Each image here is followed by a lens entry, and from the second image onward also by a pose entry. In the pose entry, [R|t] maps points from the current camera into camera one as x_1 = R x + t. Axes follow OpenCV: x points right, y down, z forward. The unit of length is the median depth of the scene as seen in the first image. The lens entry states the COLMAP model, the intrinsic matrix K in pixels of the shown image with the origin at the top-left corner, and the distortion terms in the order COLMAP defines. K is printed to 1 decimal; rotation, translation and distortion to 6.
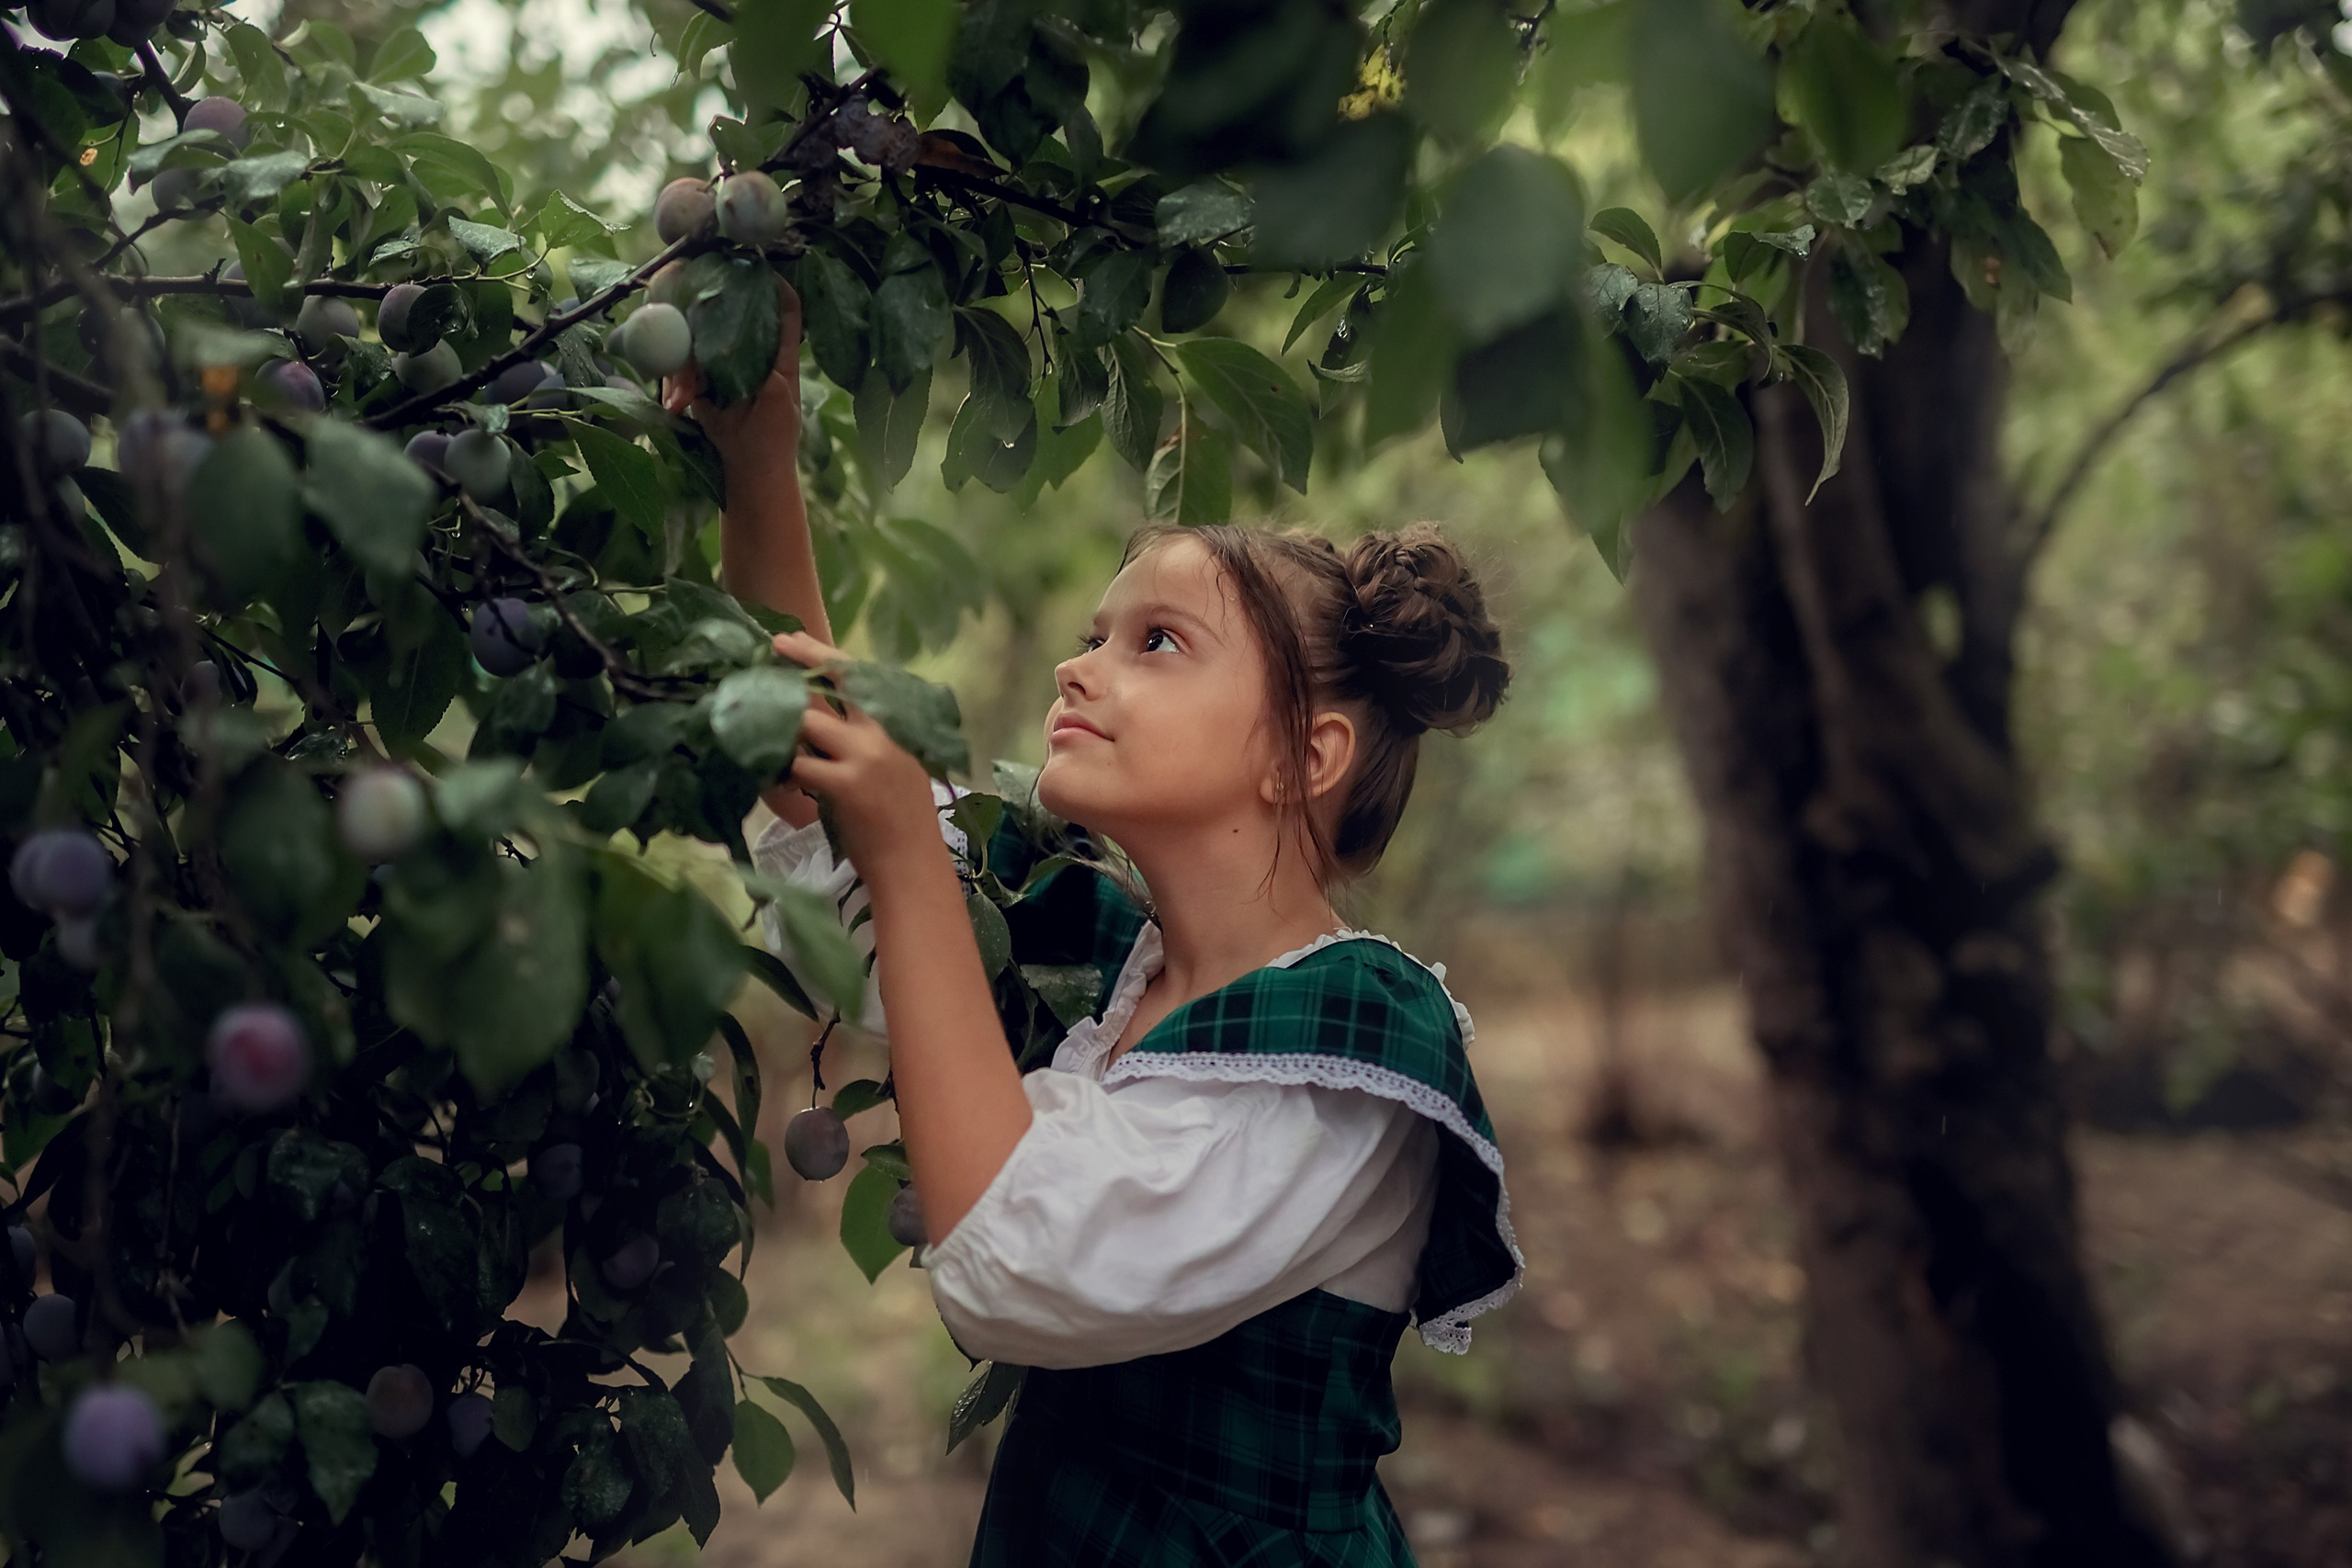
lens RADIAL K [[3351.0, 0, 1170.6], [0, 3351.0, 794.9], [0, 0, 1]] dist [0.017359, 0.000000]
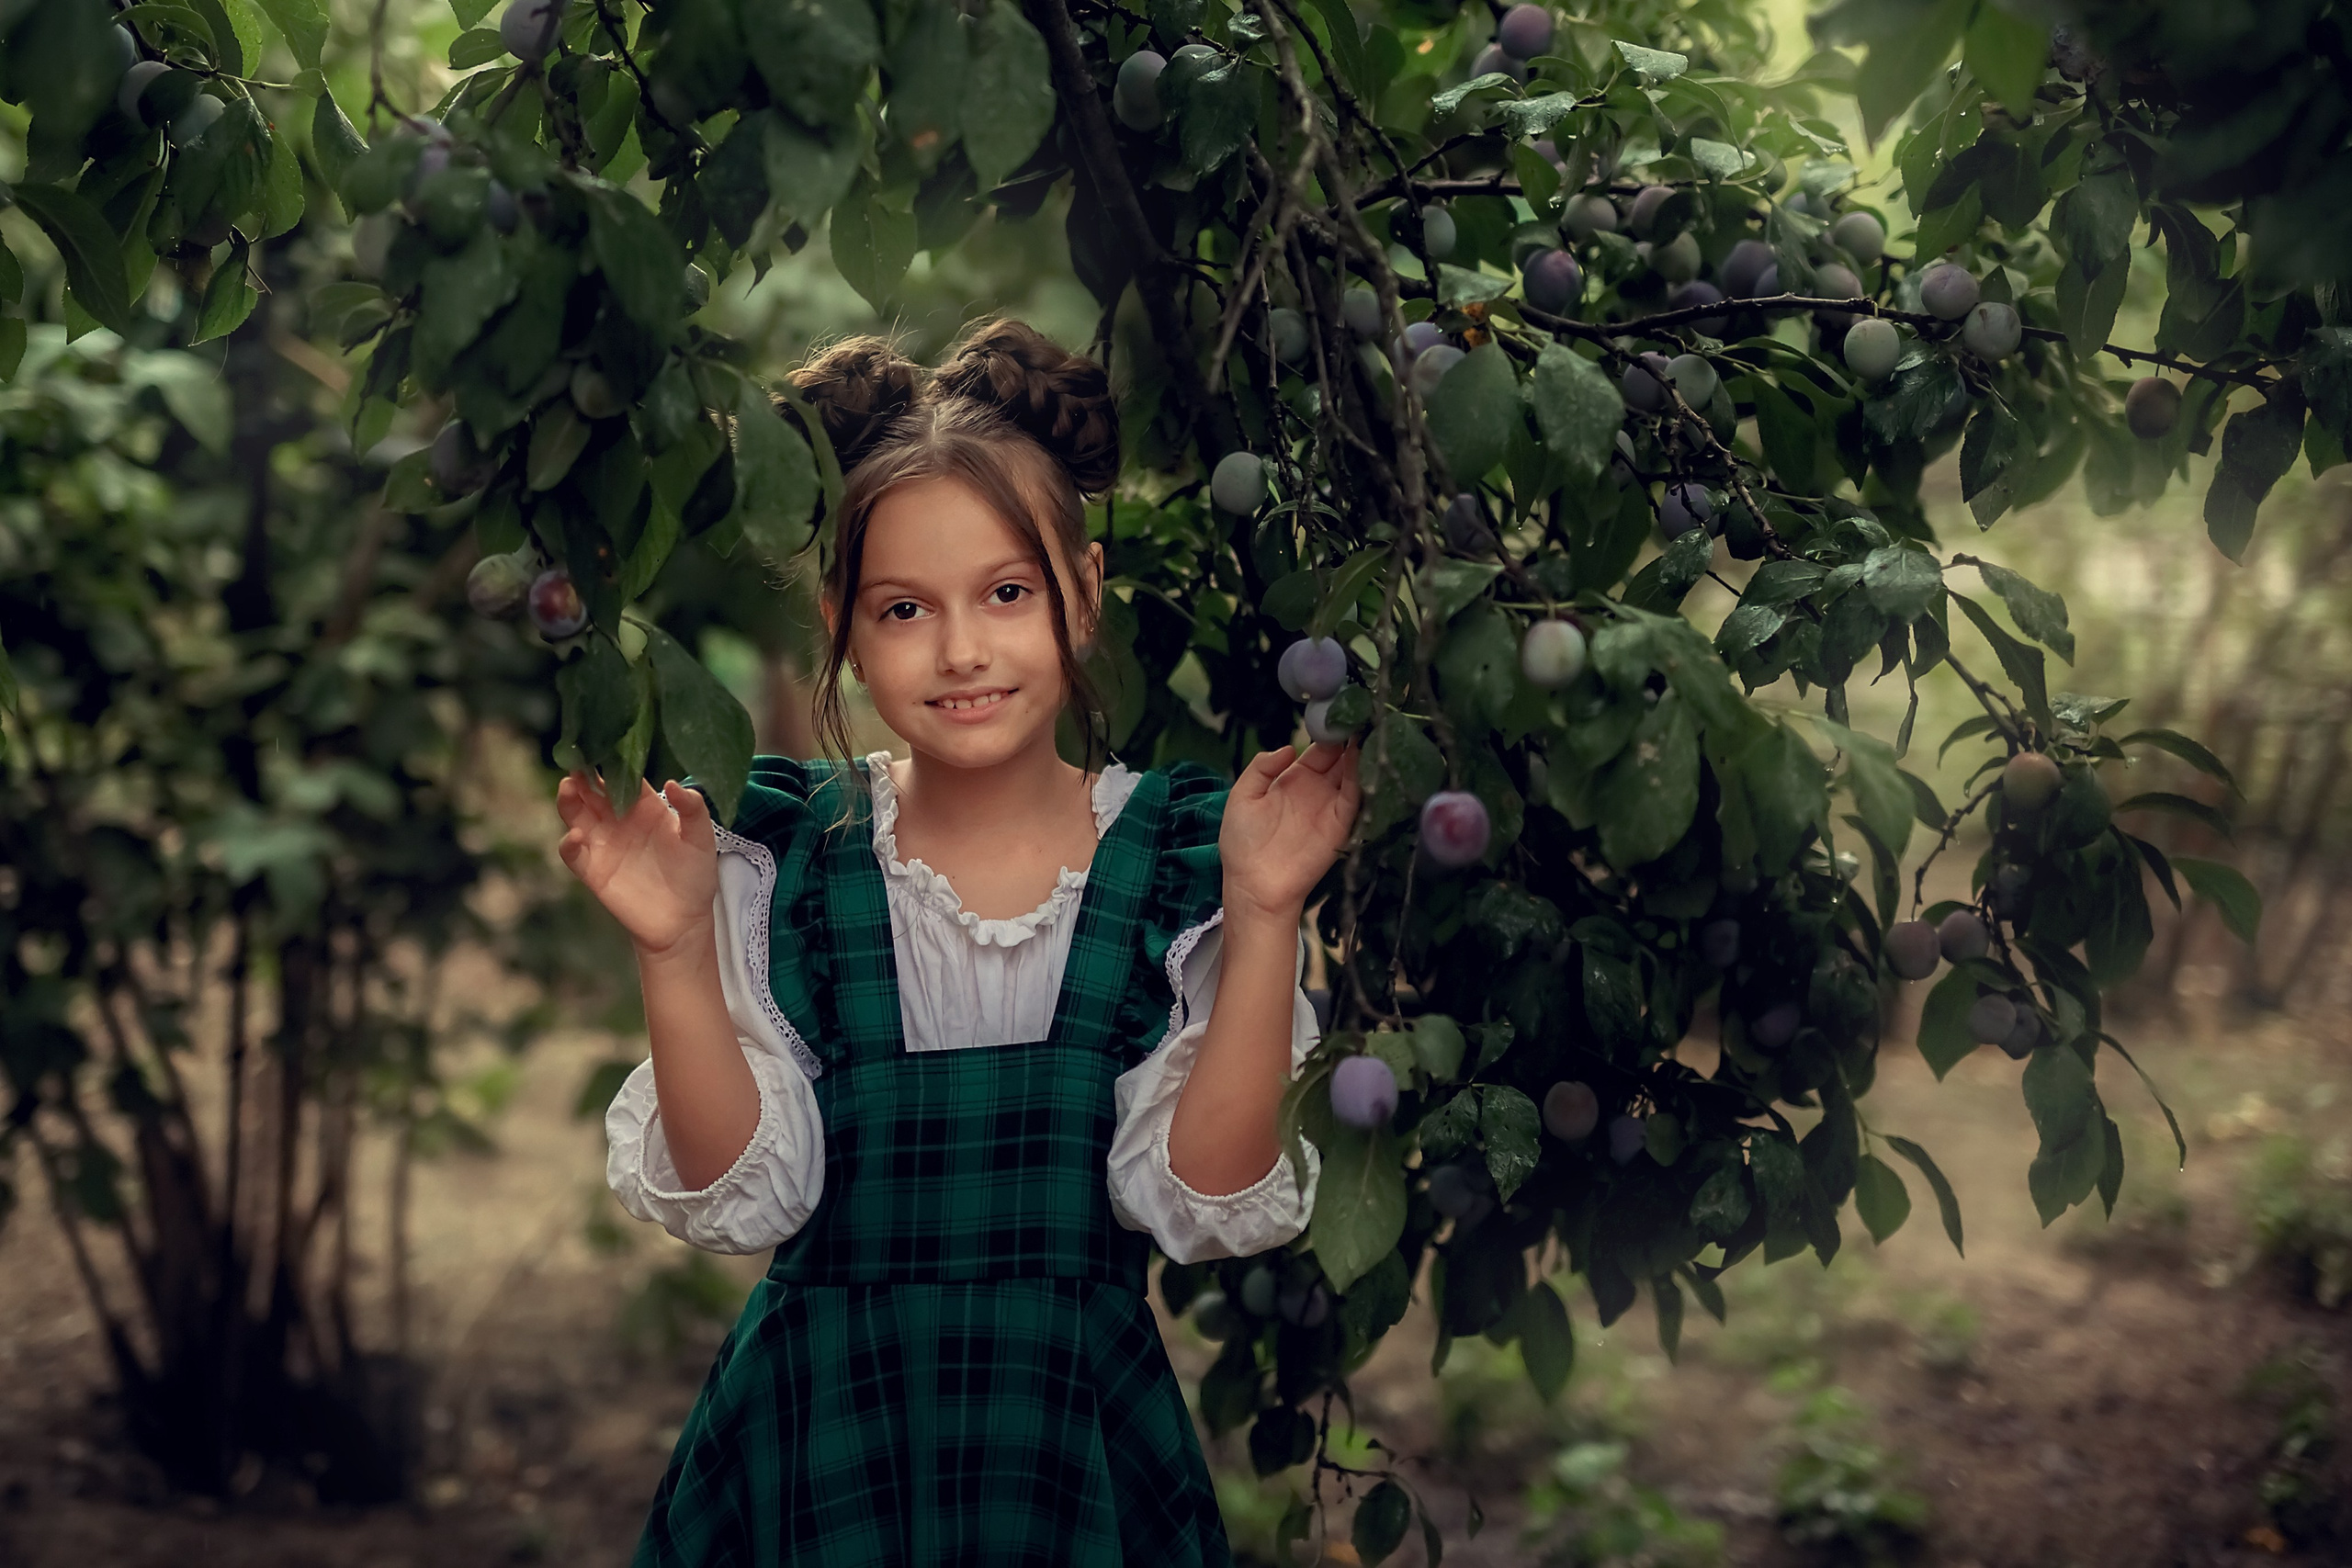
lens RADIAL K [[3351.0, 0, 1176.7], [0, 3351.0, 784.2], [0, 0, 1]] dist [0.017359, 0.000000]
pose [[0.924976, 0.097608, -0.367276, 0.073333], [-0.074103, 0.994227, 0.077601, -0.021983], [0.372731, -0.044562, 0.926869, -0.176942]]
